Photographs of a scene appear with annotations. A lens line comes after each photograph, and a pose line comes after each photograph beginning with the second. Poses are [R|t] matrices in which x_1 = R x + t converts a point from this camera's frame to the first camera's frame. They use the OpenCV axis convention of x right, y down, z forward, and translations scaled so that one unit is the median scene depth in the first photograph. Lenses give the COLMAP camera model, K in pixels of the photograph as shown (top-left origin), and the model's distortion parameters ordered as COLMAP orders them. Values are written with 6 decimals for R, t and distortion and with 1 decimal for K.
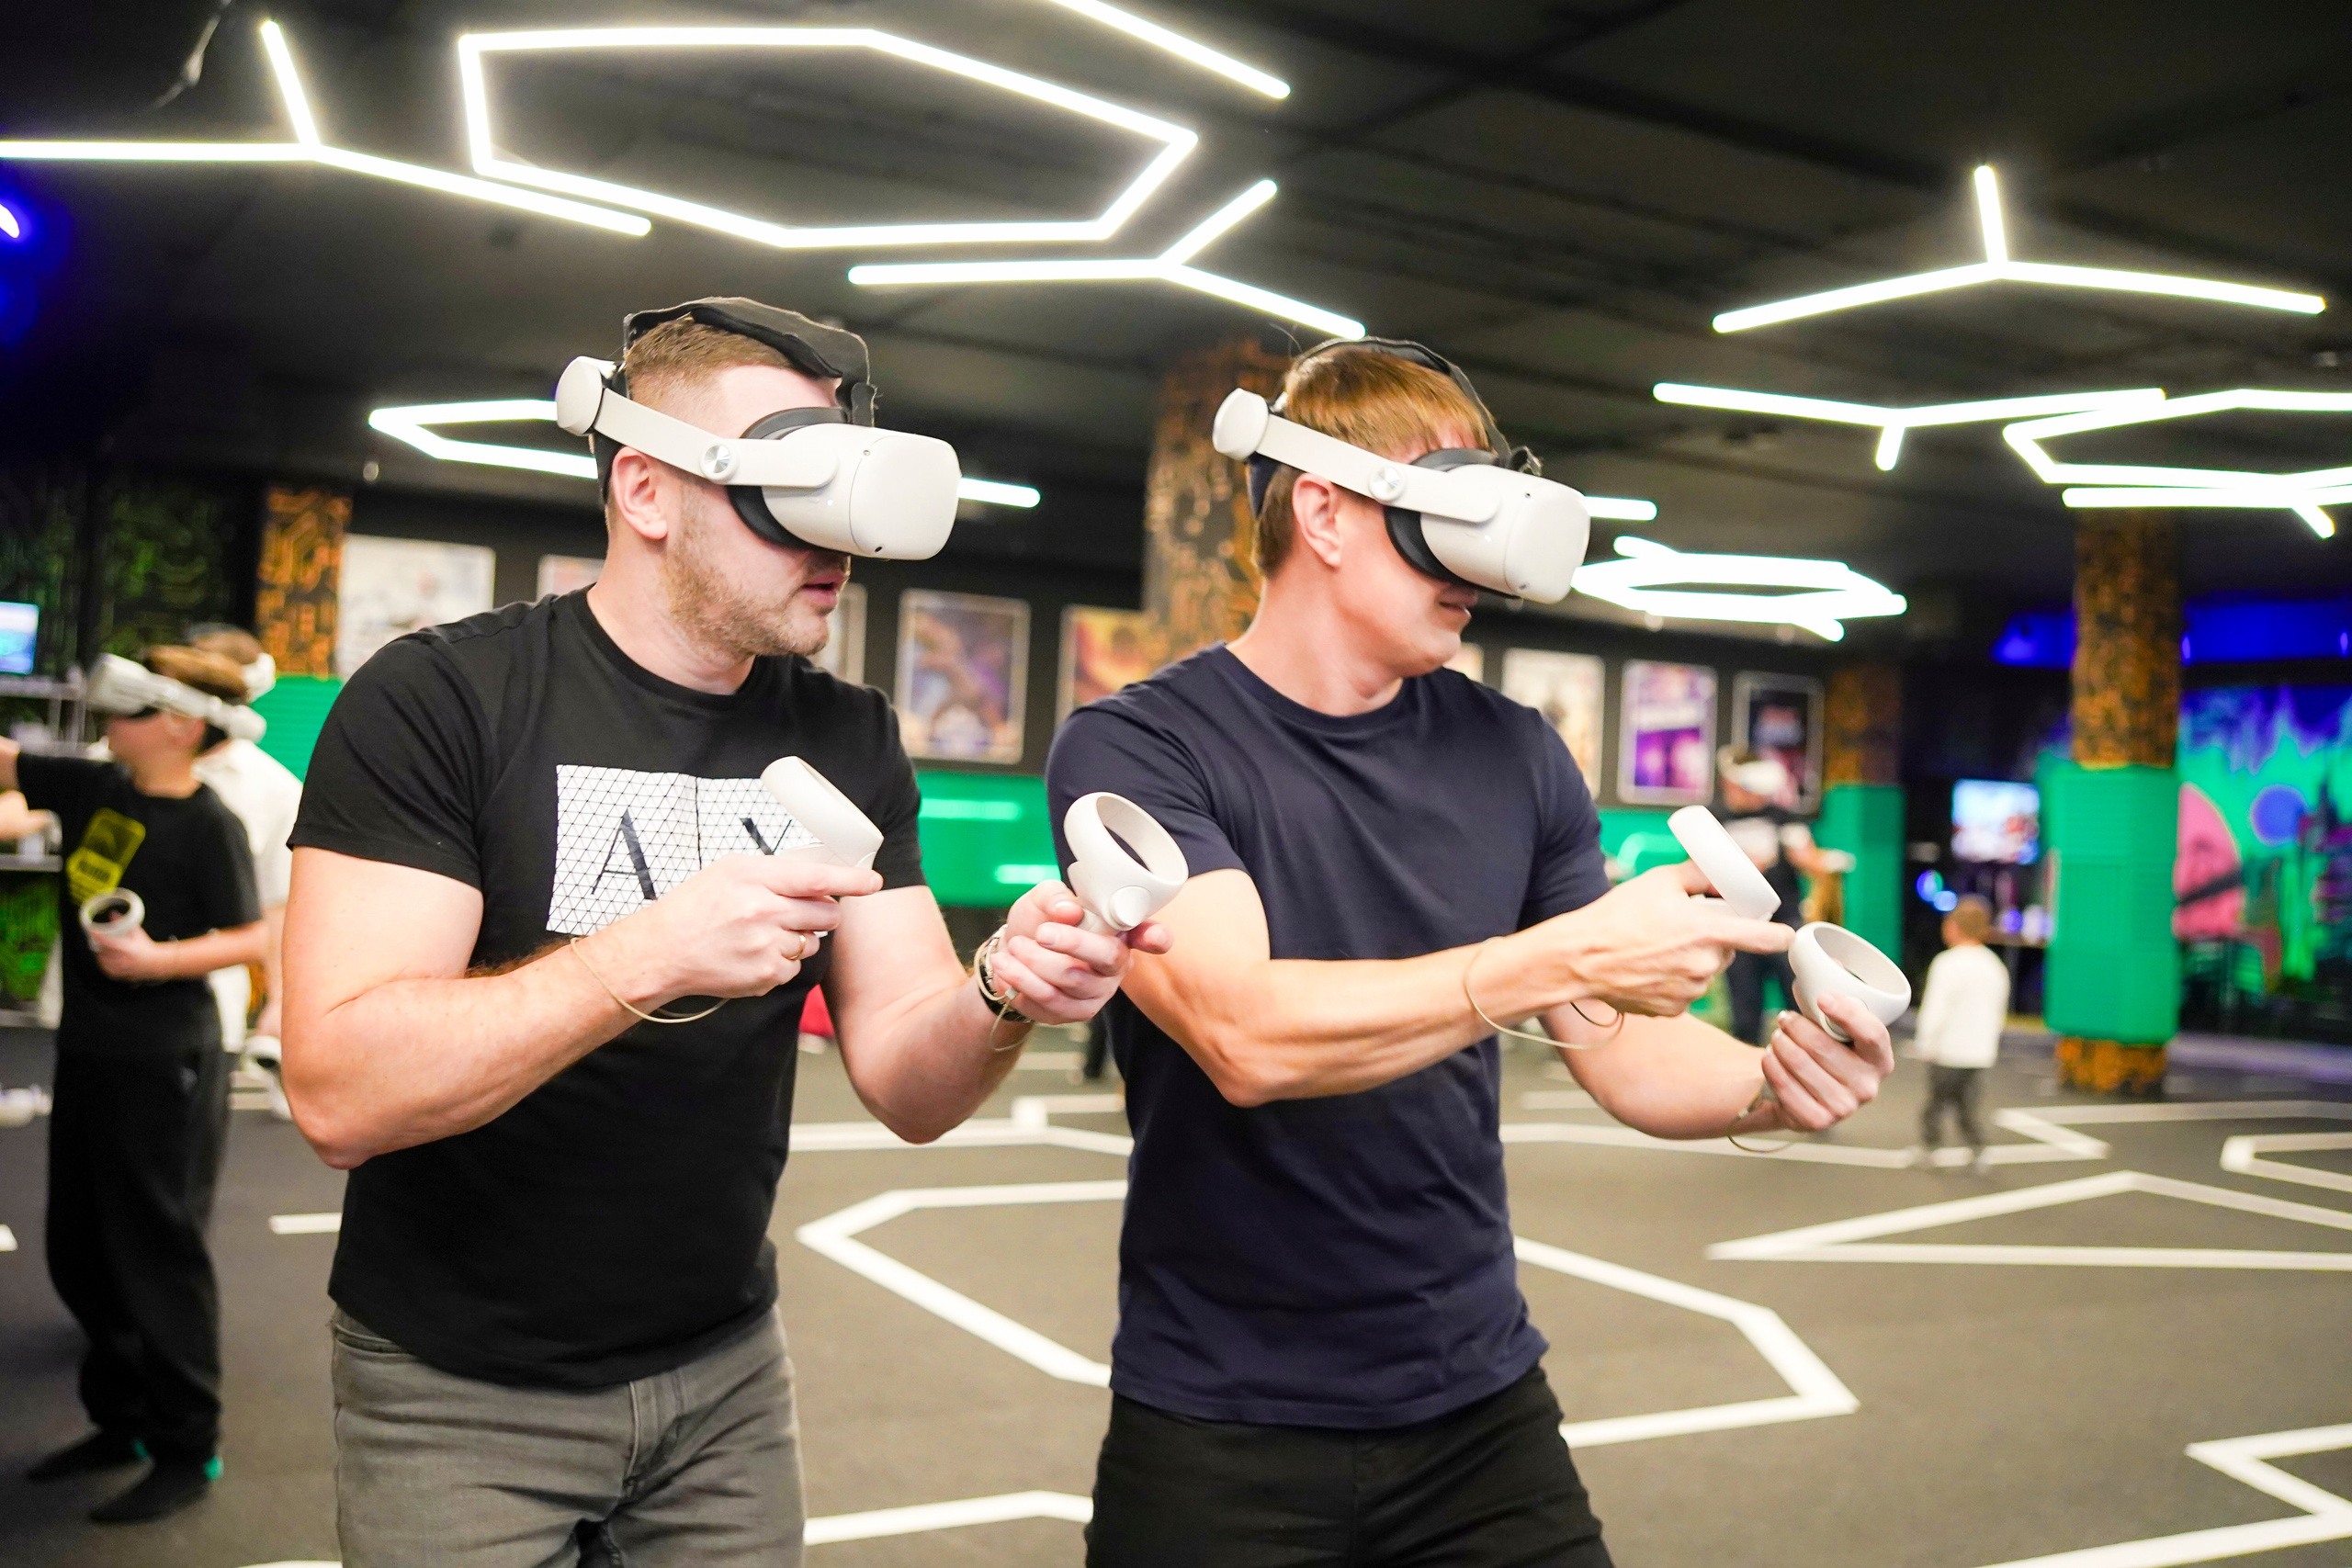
lens RADIAL K [[2328.7, 0, 1186.0], [0, 2328.7, 761.7], [0, 0, 1]] dist [-0.000587, 0.000000]
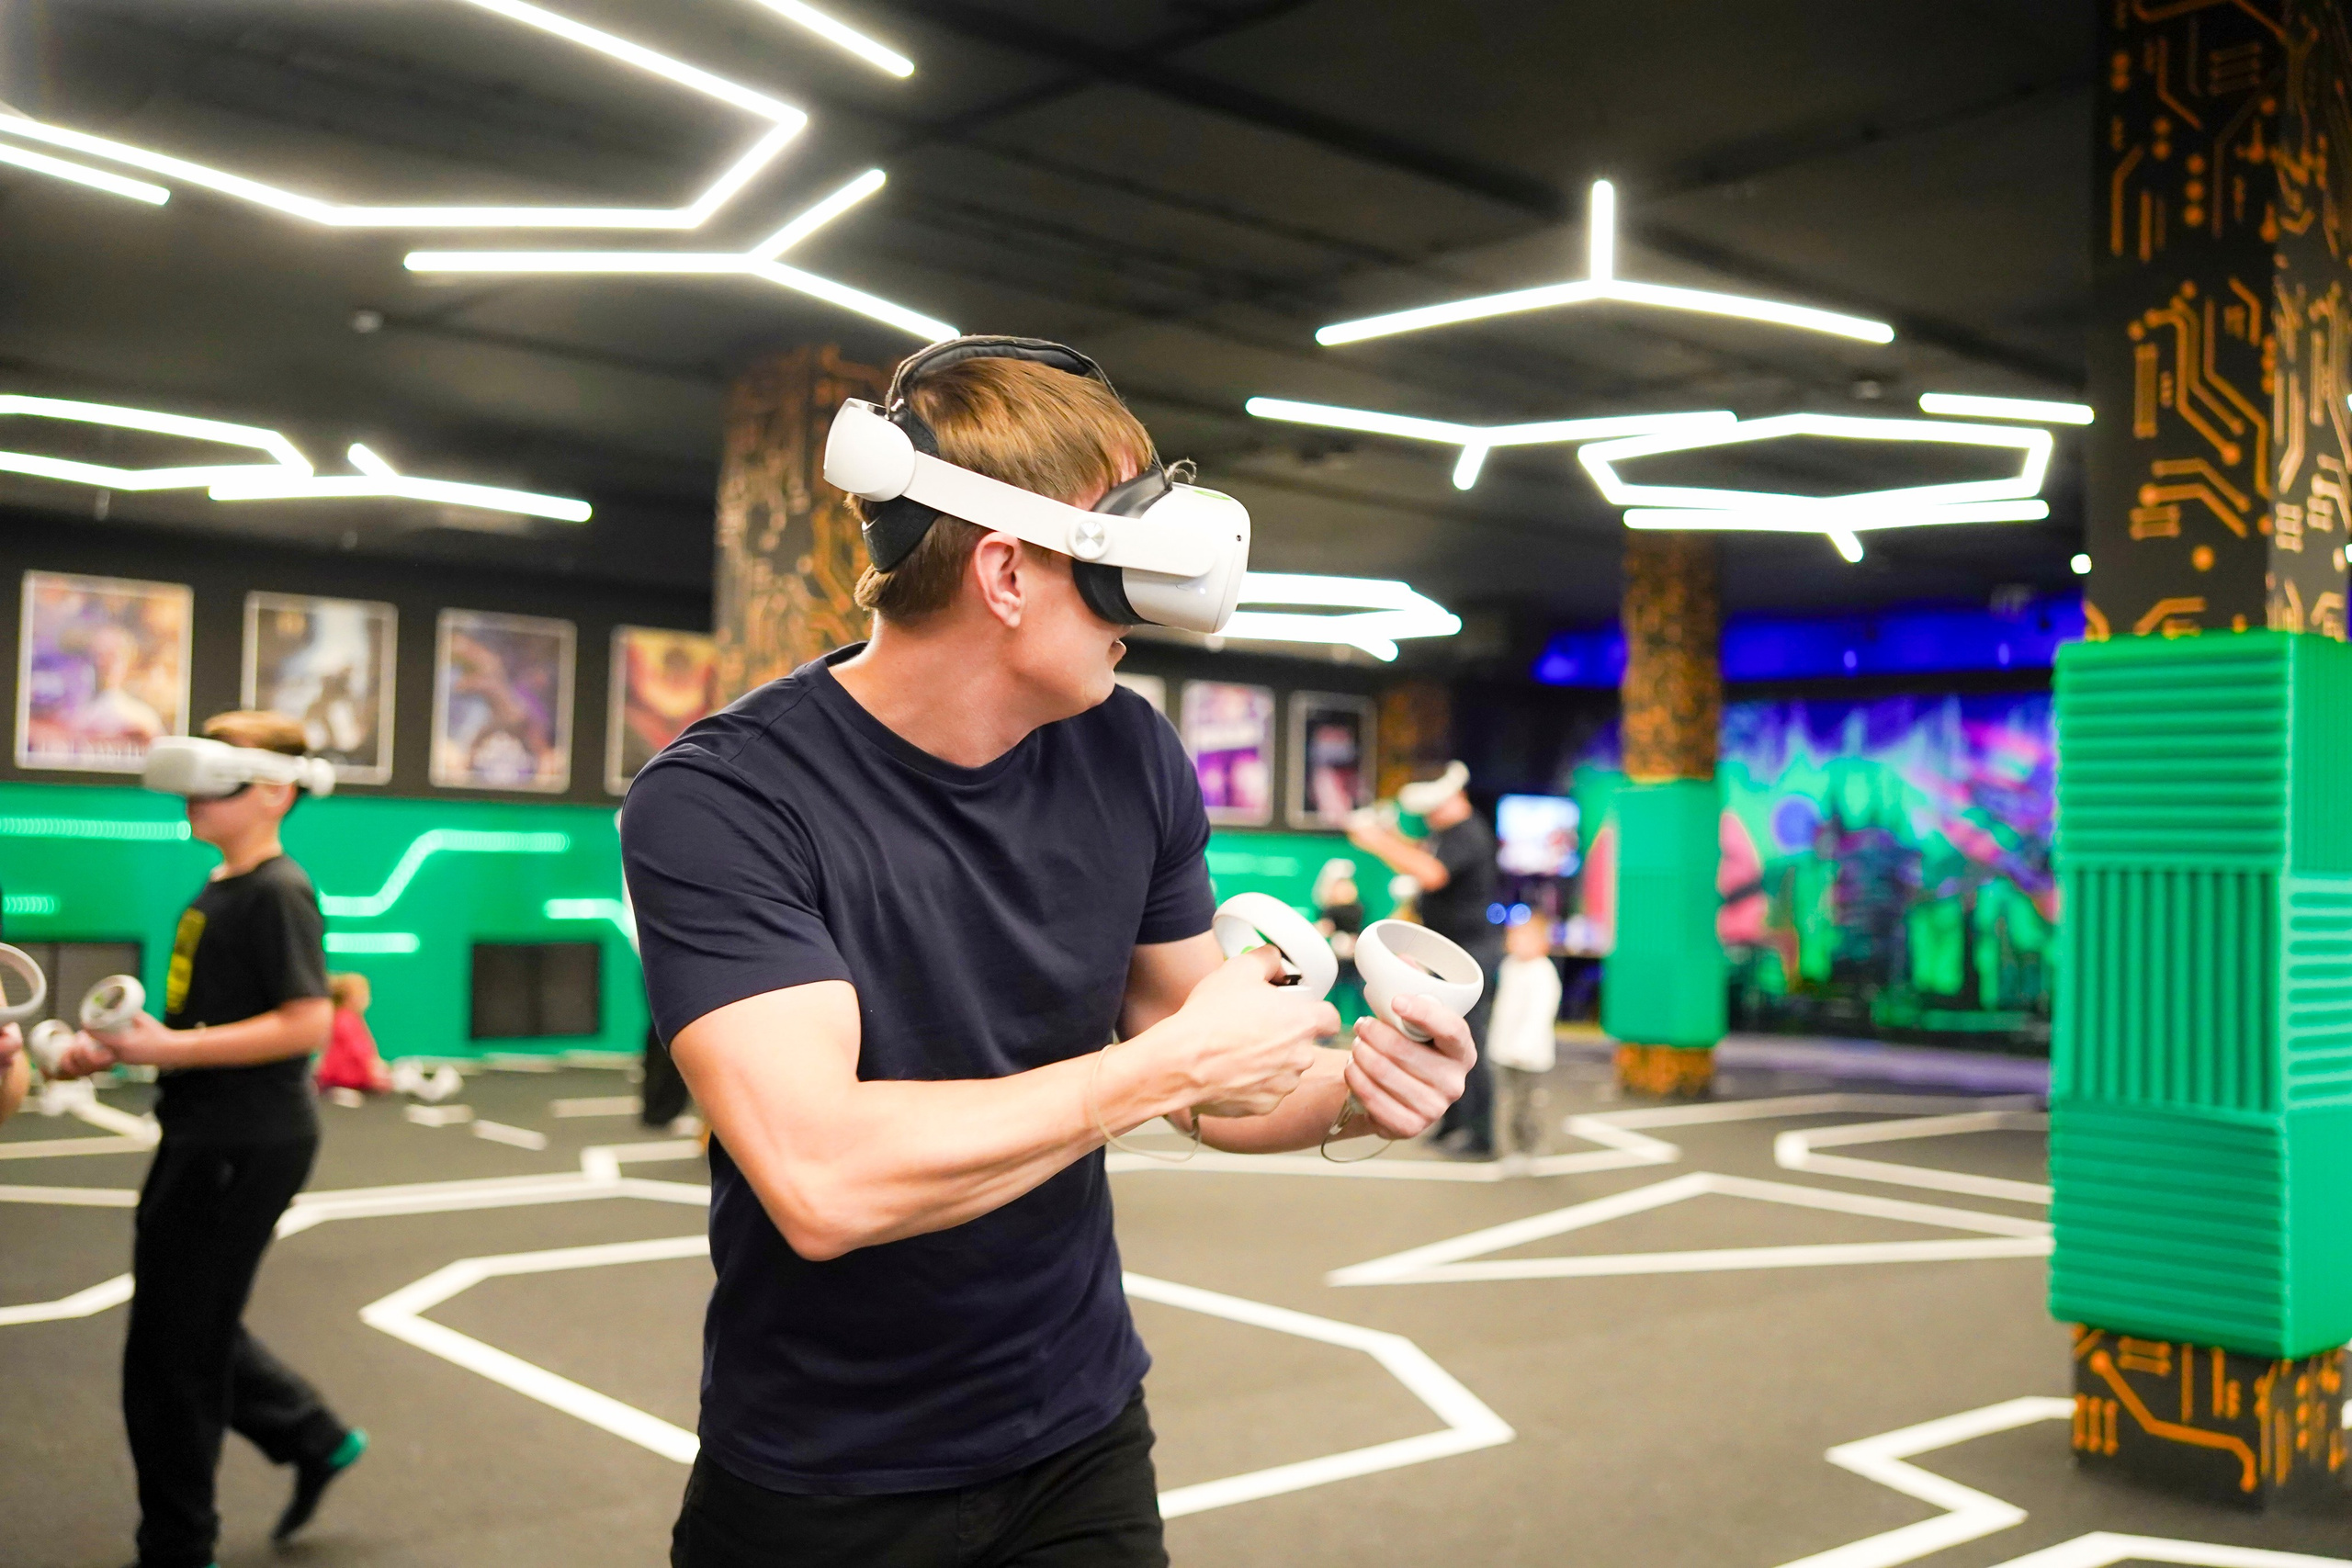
lens RADIAL K [[2328.7, 0, 1182.7], [0, 2328.7, 779.7], [0, 0, 1]] dist [-0.000587, 0.000000]
pose [[0.980133, -0.013211, 0.197900, -0.020085], [0.013622, 0.999907, -0.000718, -0.000493], [-0.197872, 0.003400, 0.980222, 0.032626]]
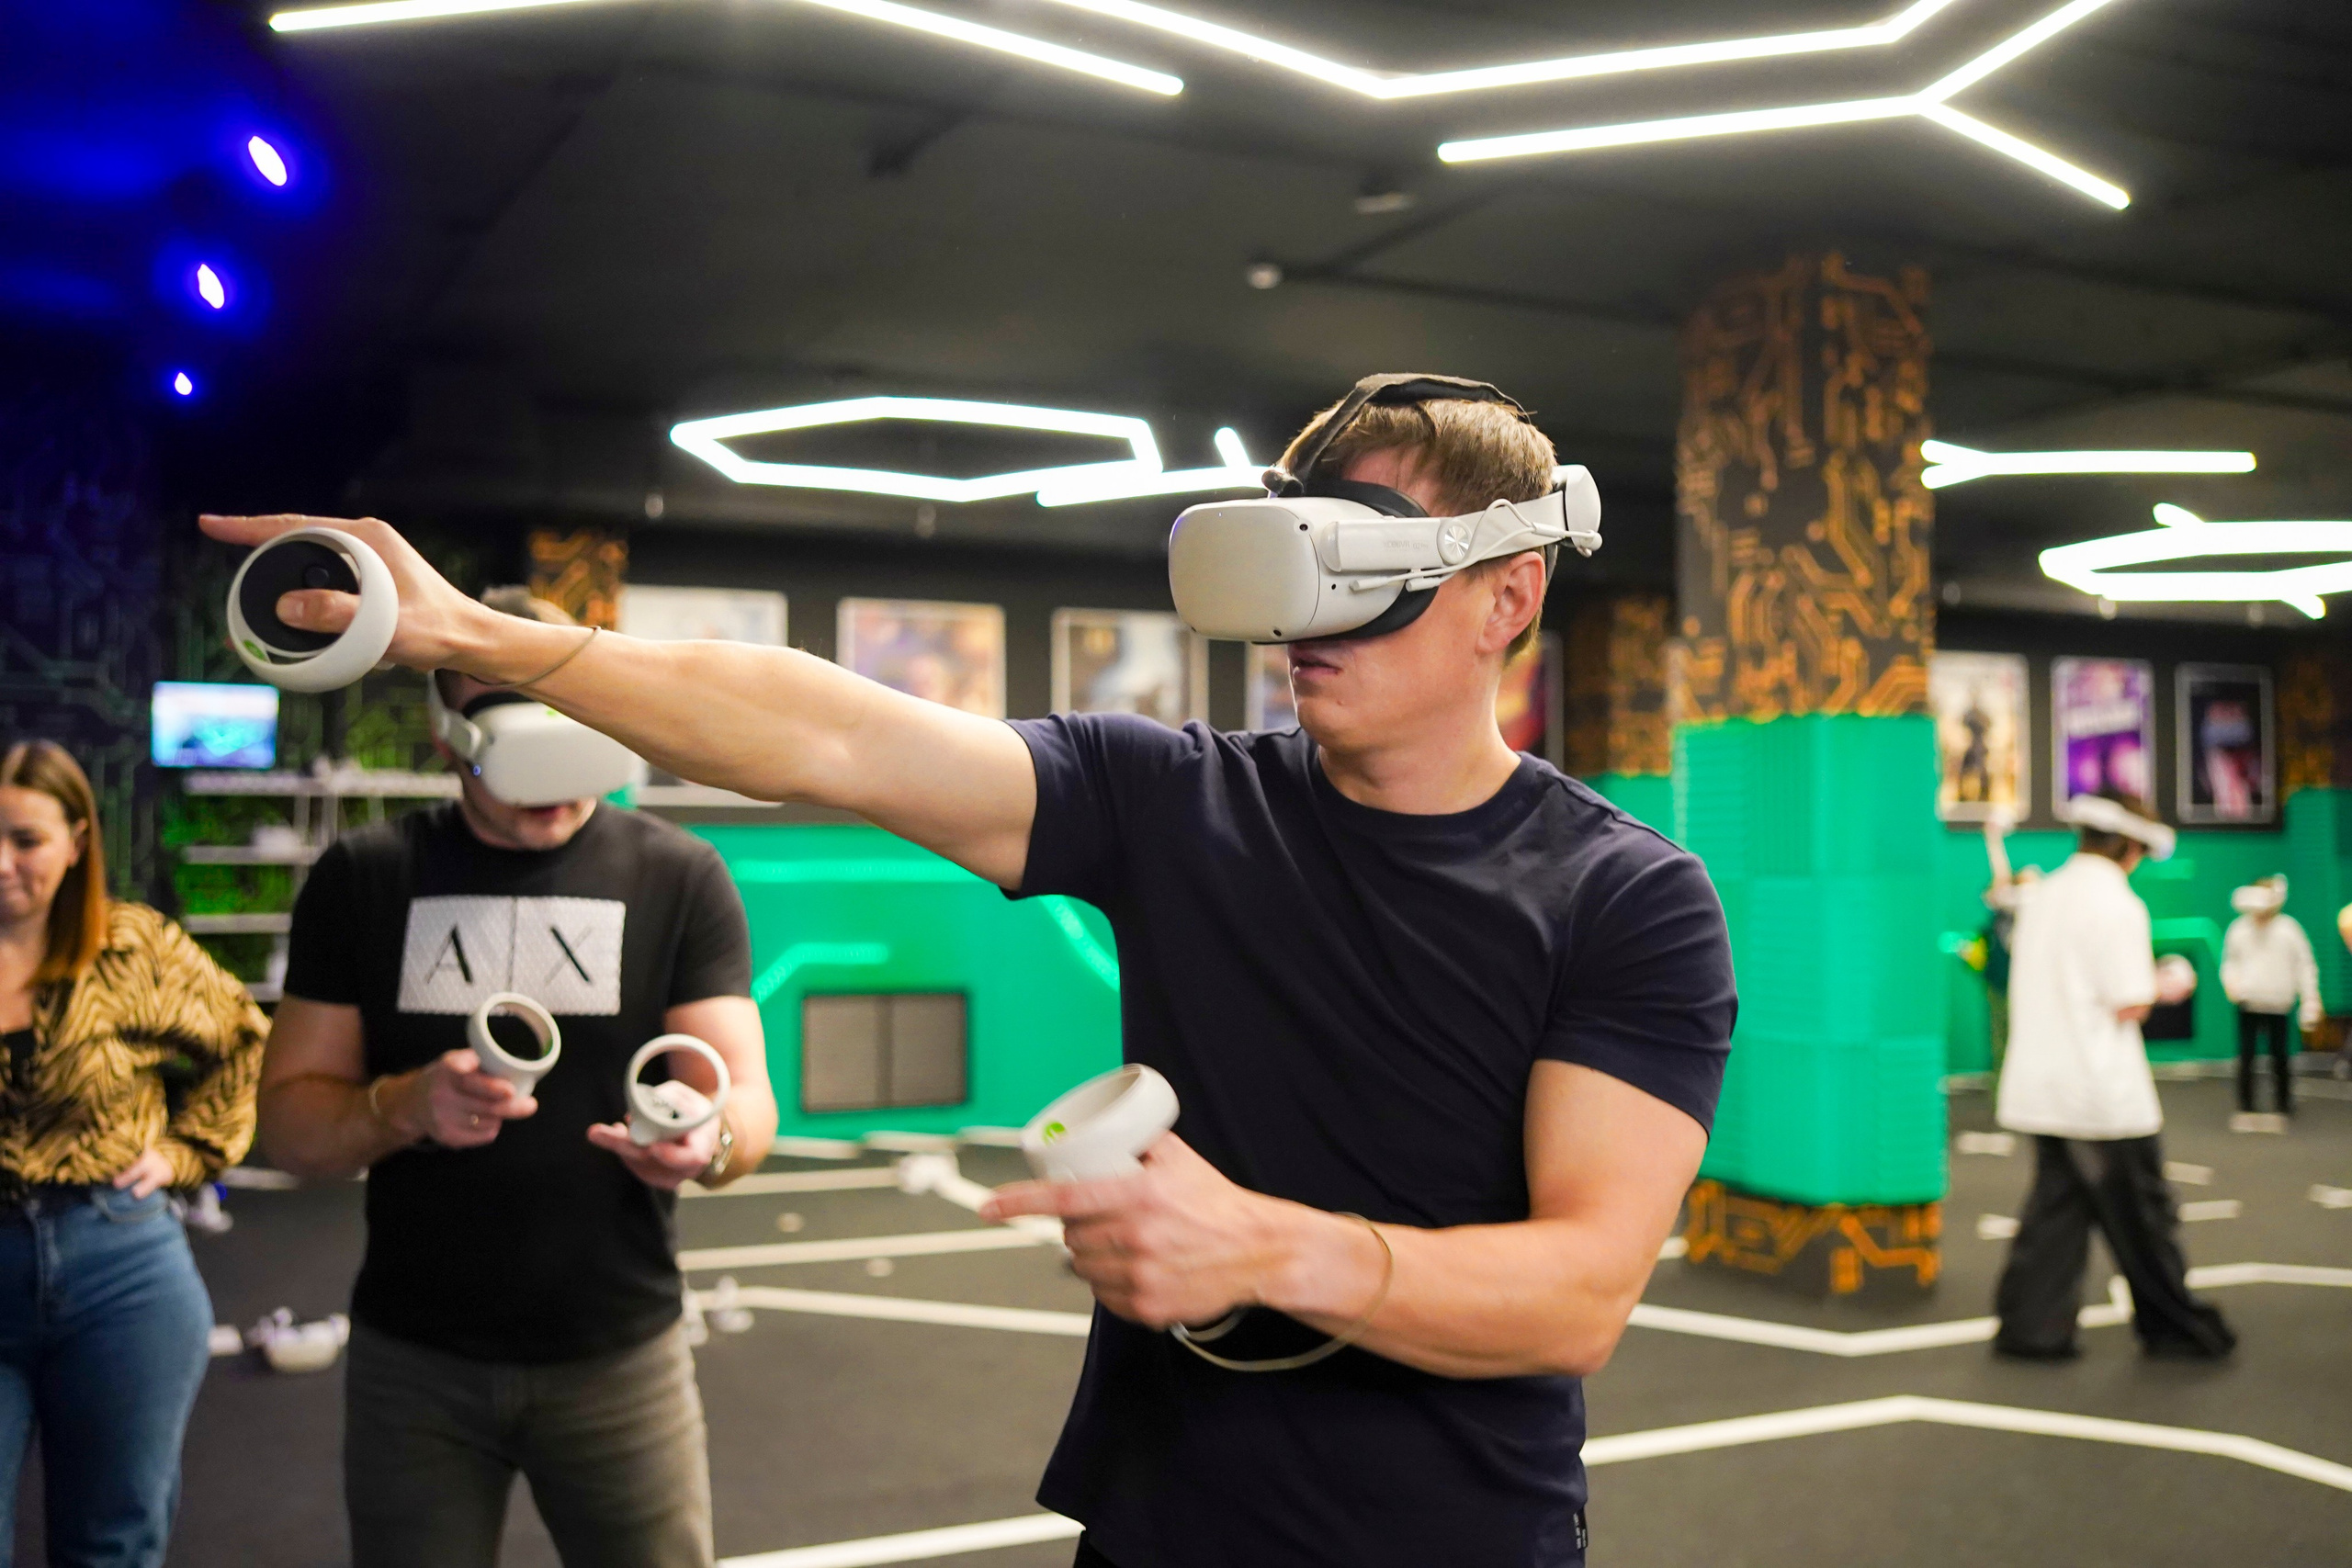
lens RADIAL K [[2328.7, 0, 1181.8], [0, 2328.7, 791.2], [0, 0, 1]] dist [-0.000587, 0.000000]
pose [[0.996682, -0.048024, -0.065713, -0.135150], [0.048054, 0.998844, -0.001121, -0.014913], [0.065690, -0.002040, 0.997838, 0.216806]]
